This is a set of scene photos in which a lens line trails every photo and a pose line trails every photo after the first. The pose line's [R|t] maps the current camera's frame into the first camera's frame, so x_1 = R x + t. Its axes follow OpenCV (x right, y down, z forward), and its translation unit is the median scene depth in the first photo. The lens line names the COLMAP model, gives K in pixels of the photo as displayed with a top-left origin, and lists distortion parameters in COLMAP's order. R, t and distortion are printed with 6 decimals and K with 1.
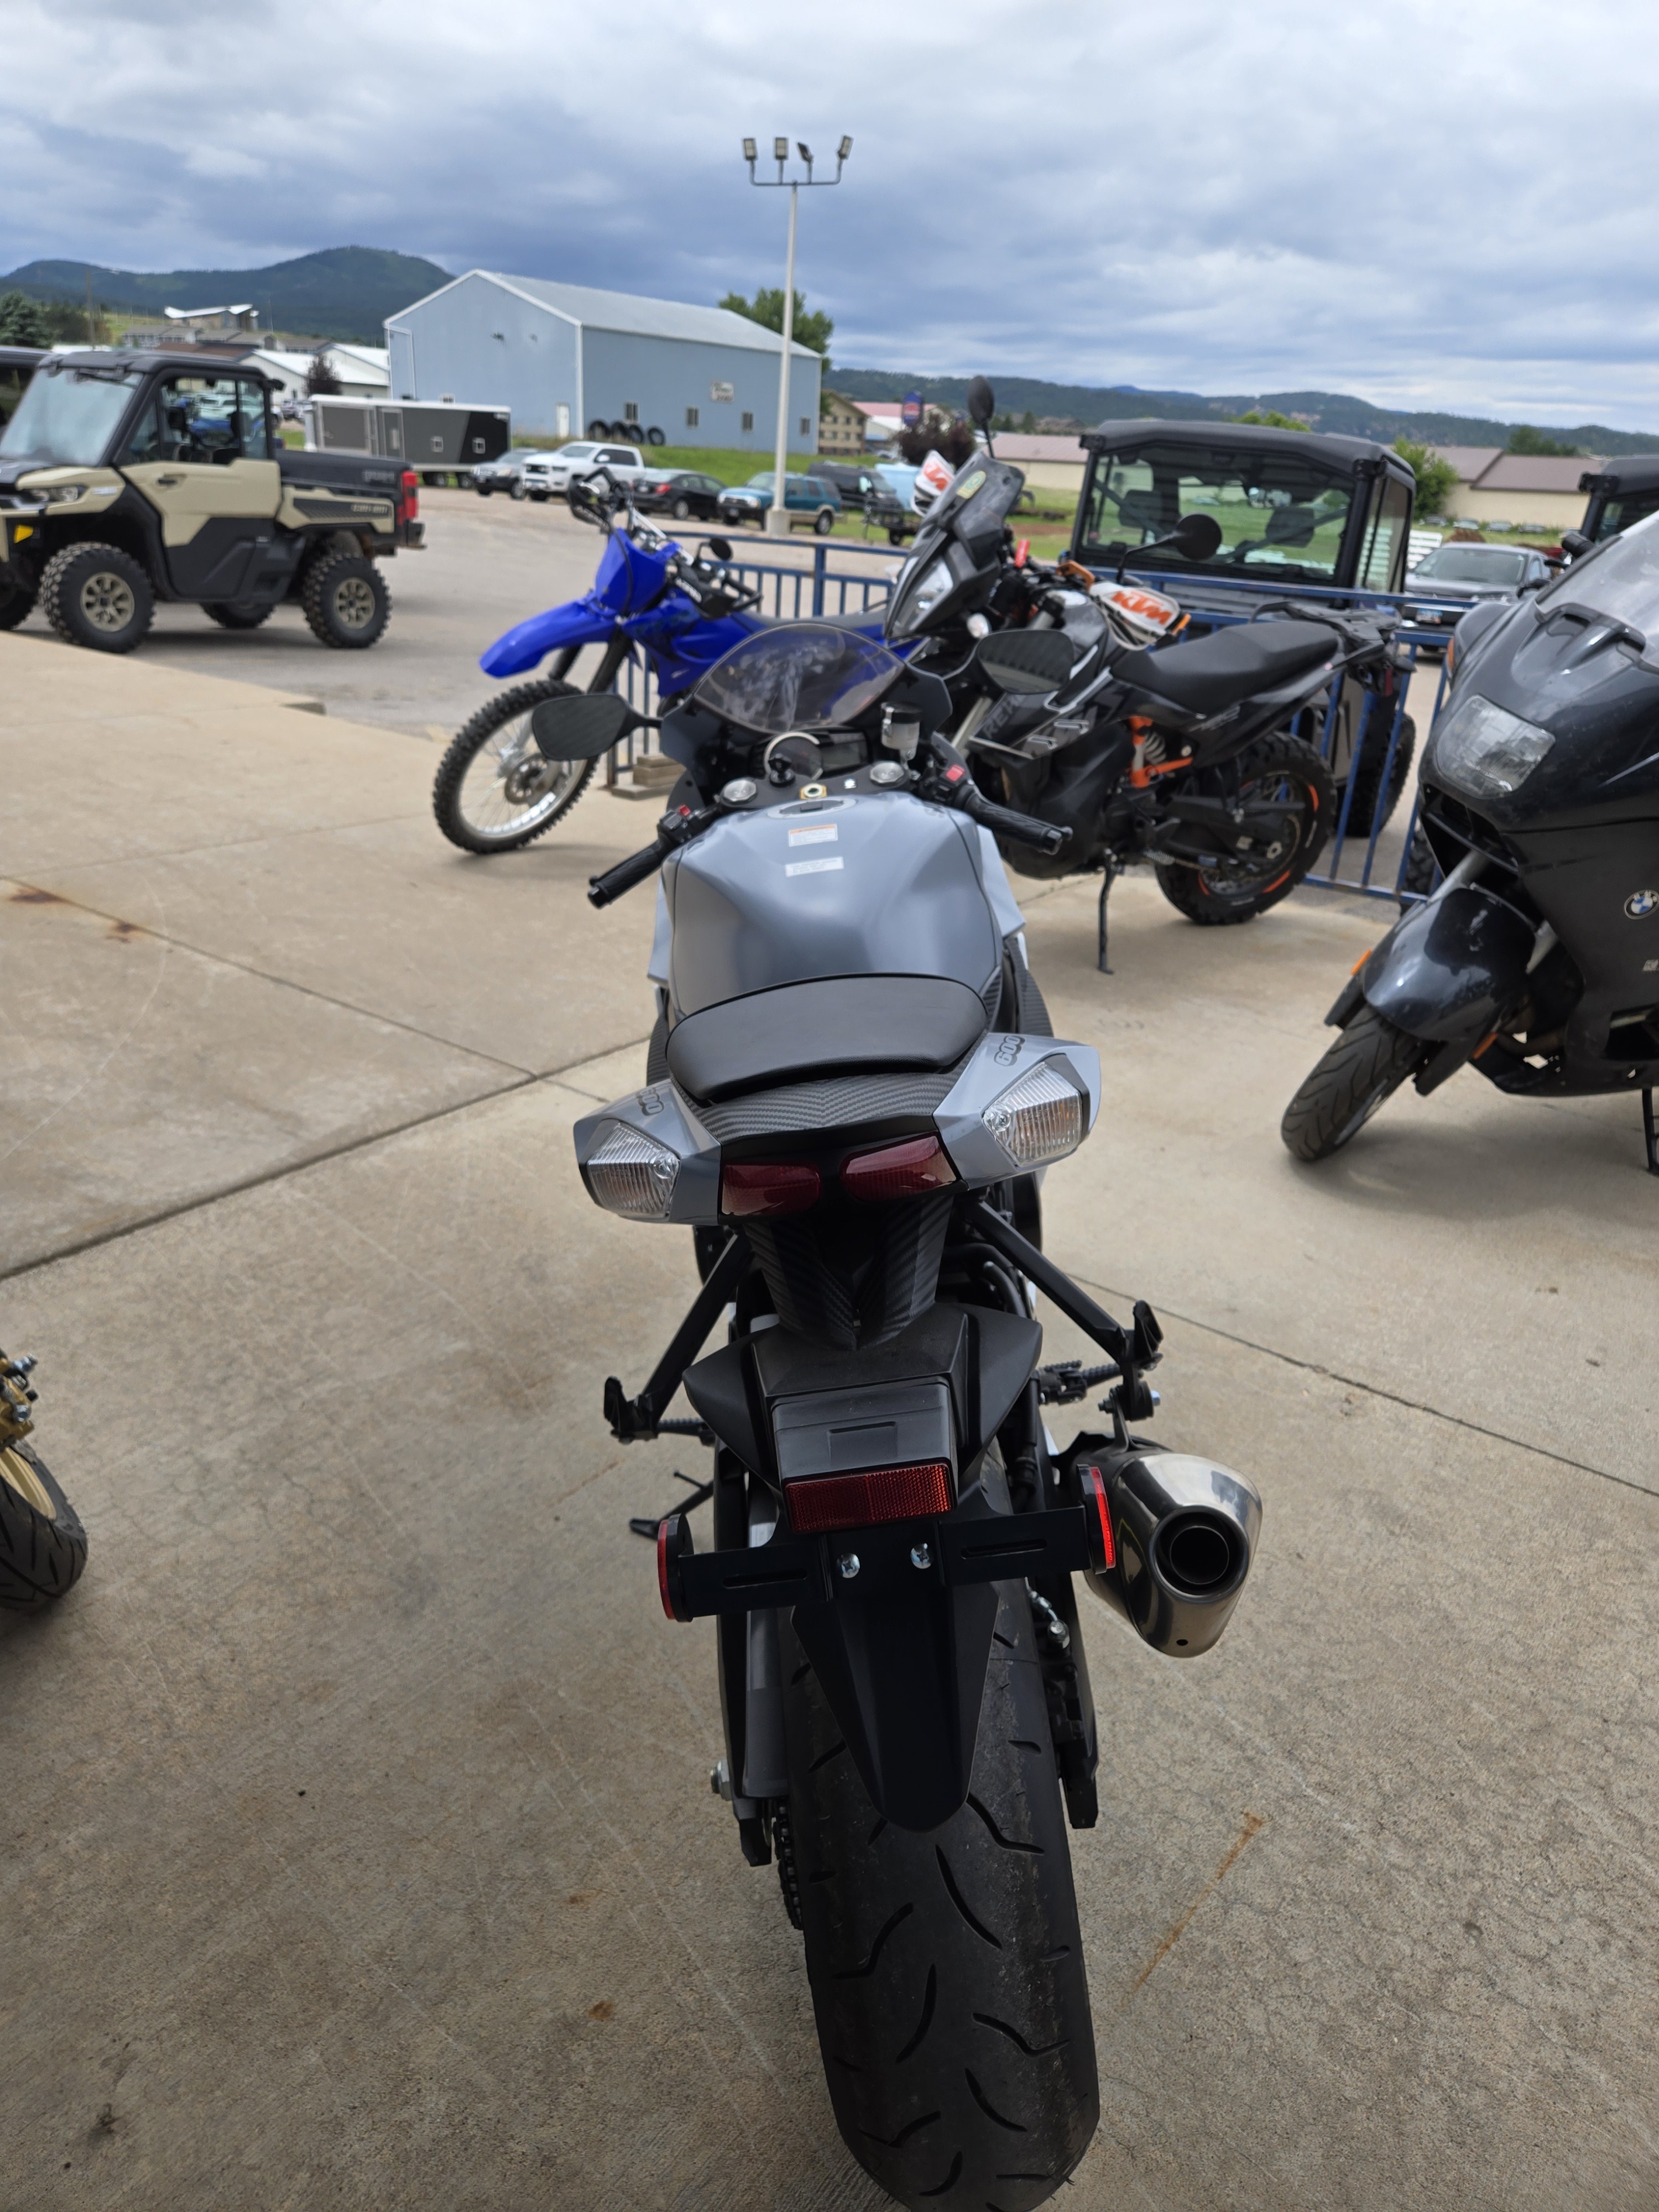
lens RADIAL K [[1486.2, 0, 822.2], [0, 1486.2, 1066.2], [0, 0, 1]] dist [0.063232, -0.057557]
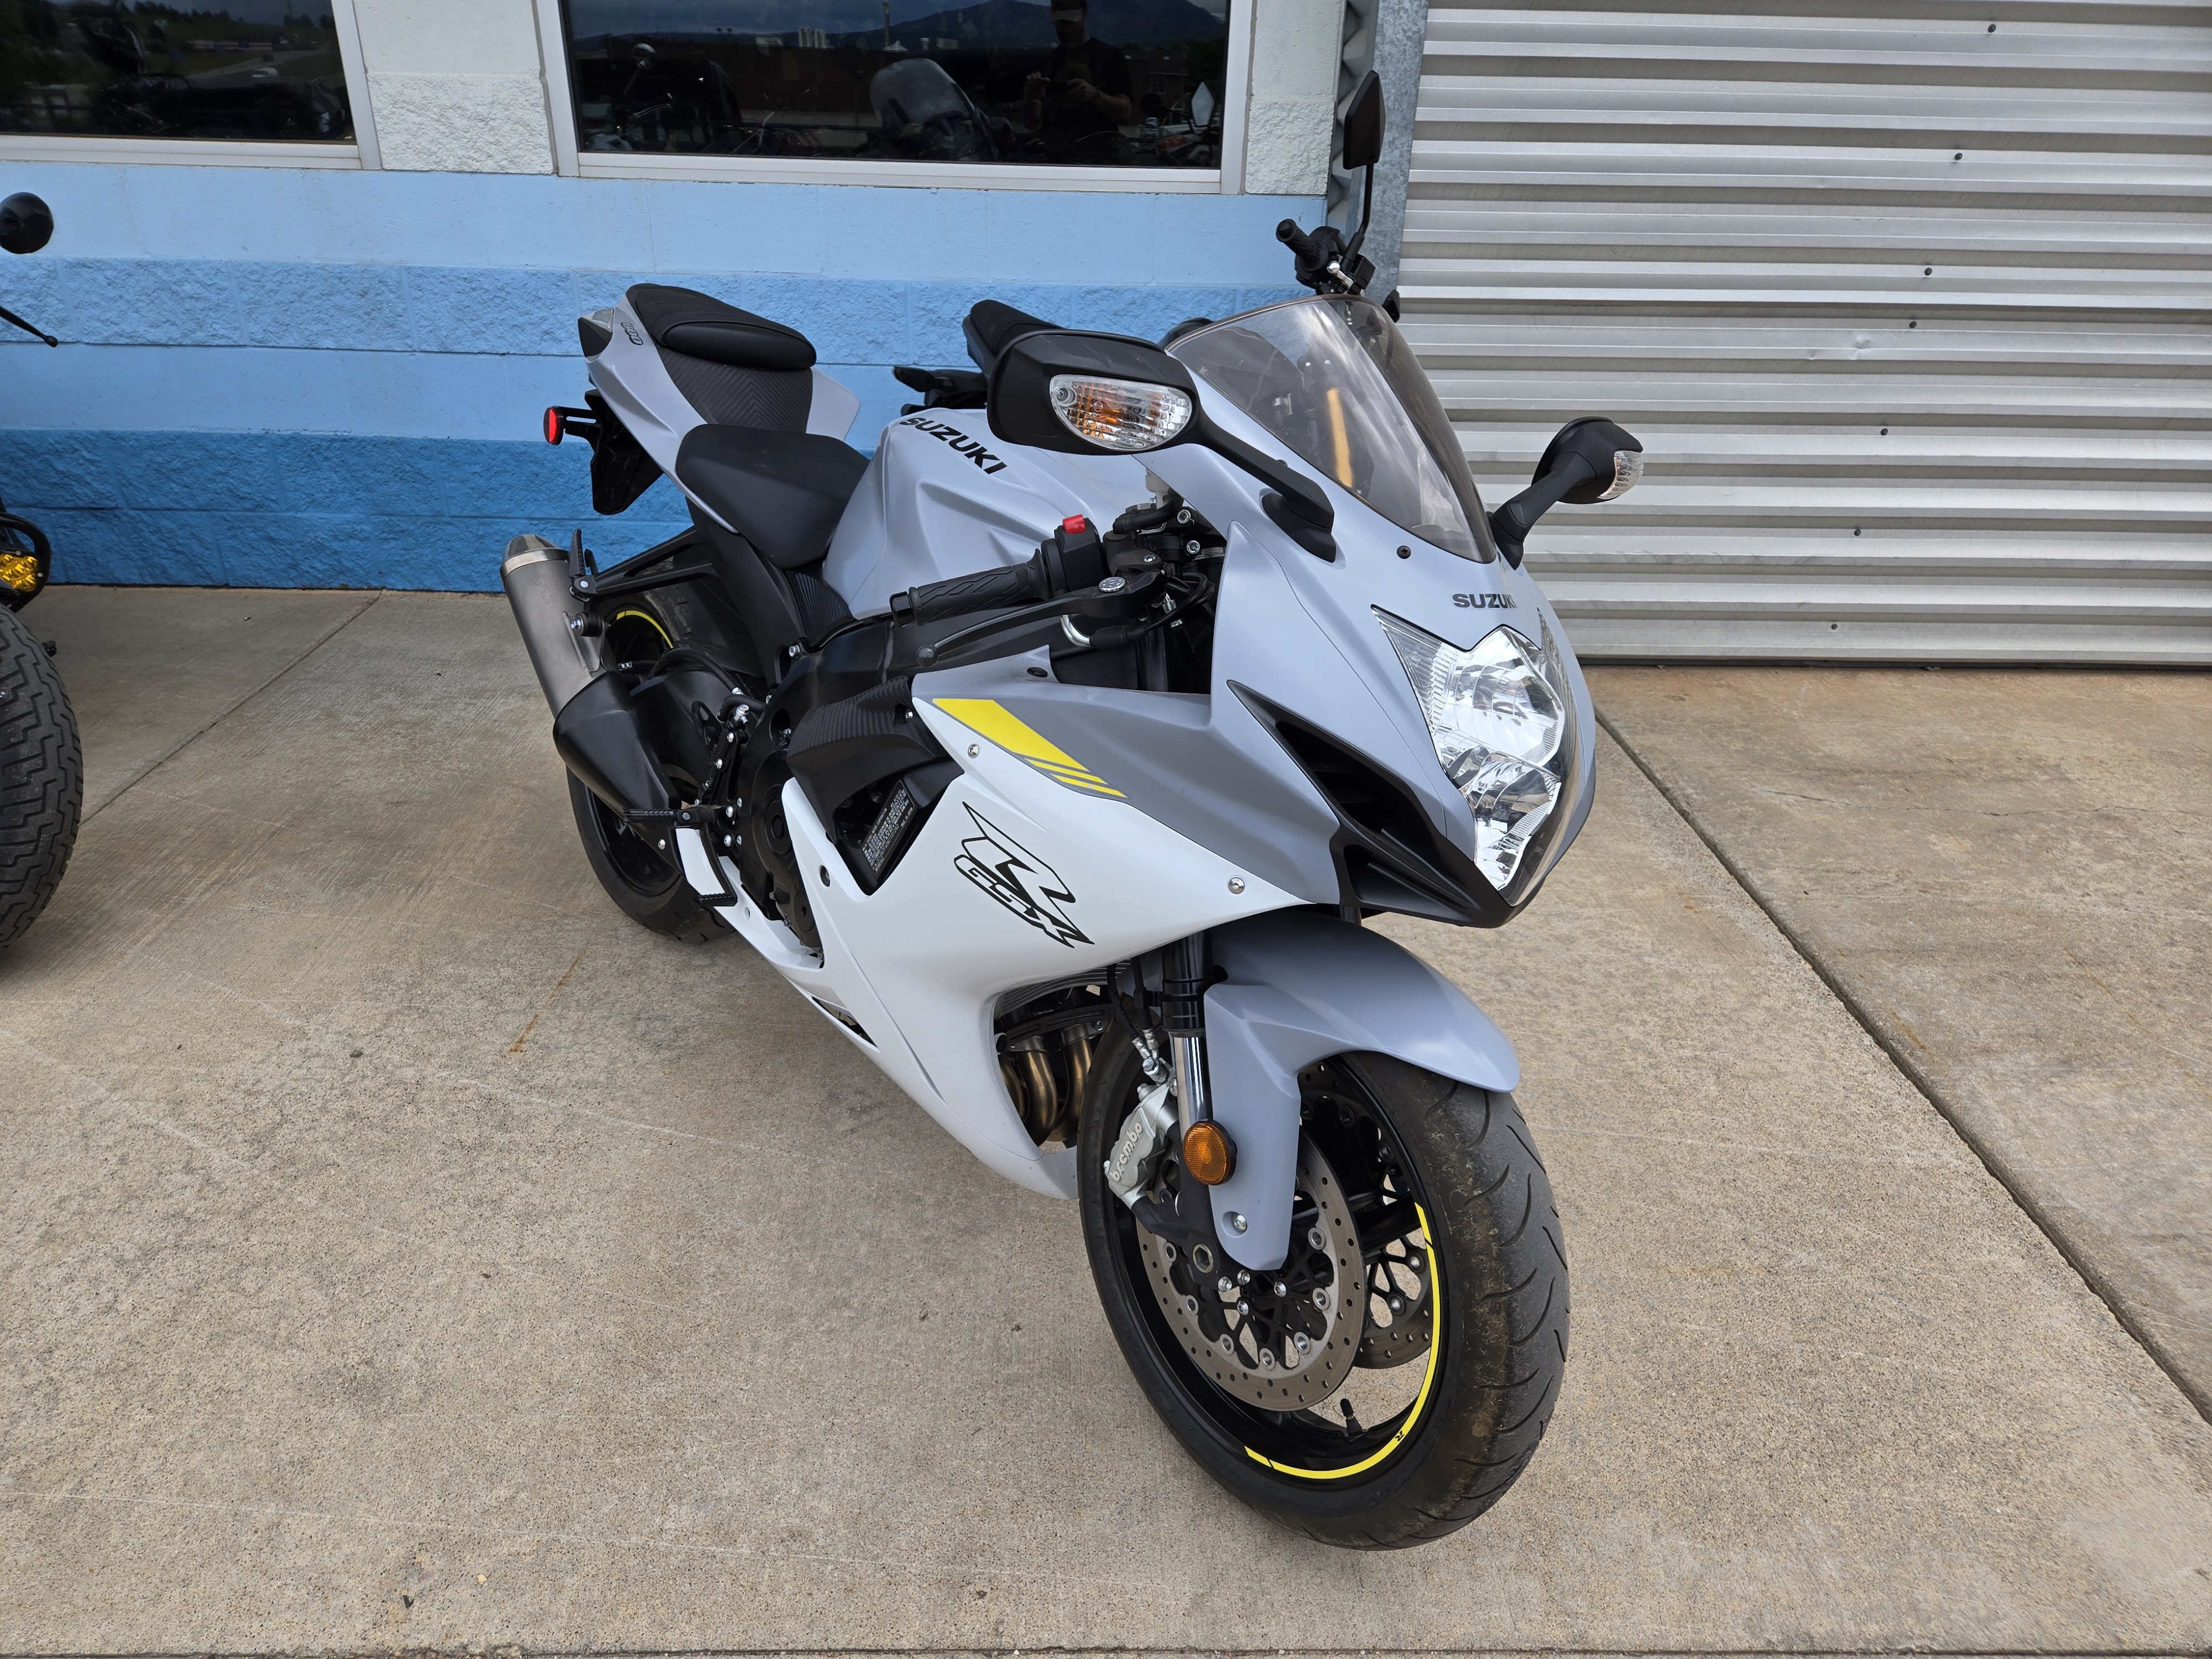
lens RADIAL K [[1486.1, 0, 1082.7], [0, 1486.1, 872.0], [0, 0, 1]] dist [0.064718, -0.057897]
pose [[-0.793790, 0.215445, -0.568753, 0.255075], [-0.286799, 0.692052, 0.662427, -0.275390], [0.536324, 0.688946, -0.487555, 0.756648]]
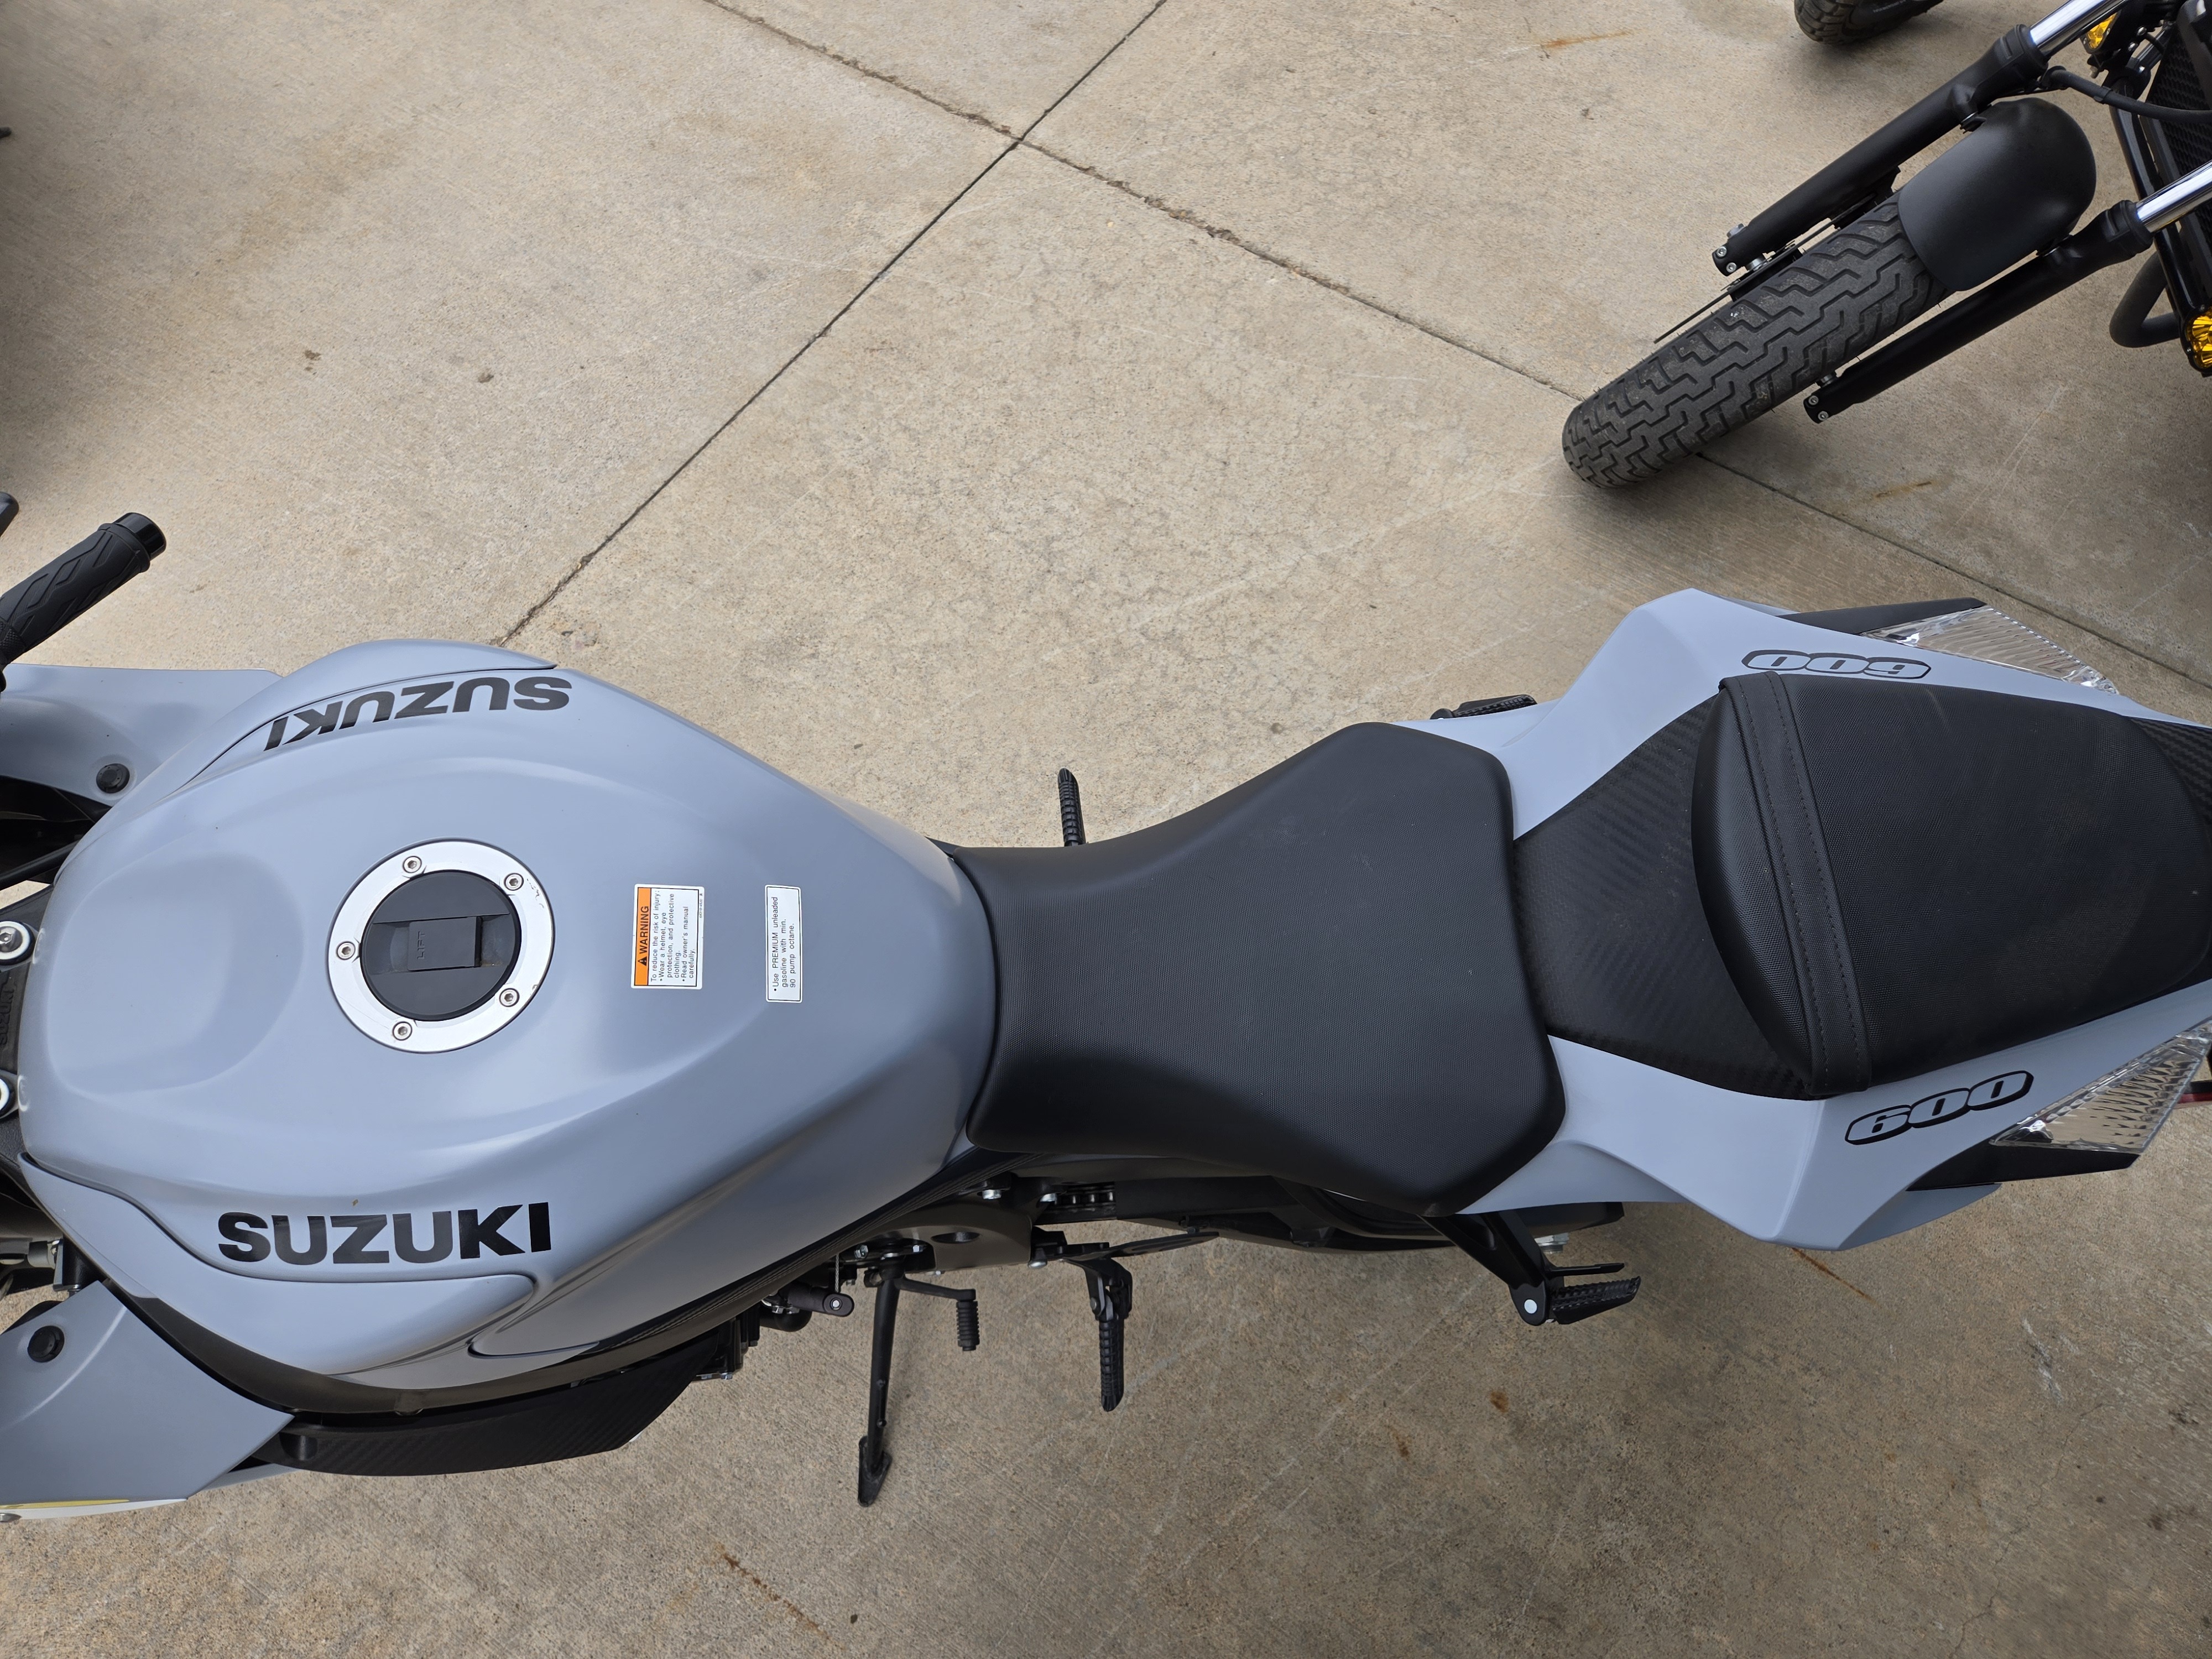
lens RADIAL K [[1475.4, 0, 1088.1], [0, 1475.4, 830.7], [0, 0, 1]] dist [0.071258, -0.066778]
pose [[-0.068278, -0.901378, 0.427616, -0.077457], [0.308414, 0.388552, 0.868279, -0.225464], [-0.948799, 0.191167, 0.251468, 0.326178]]
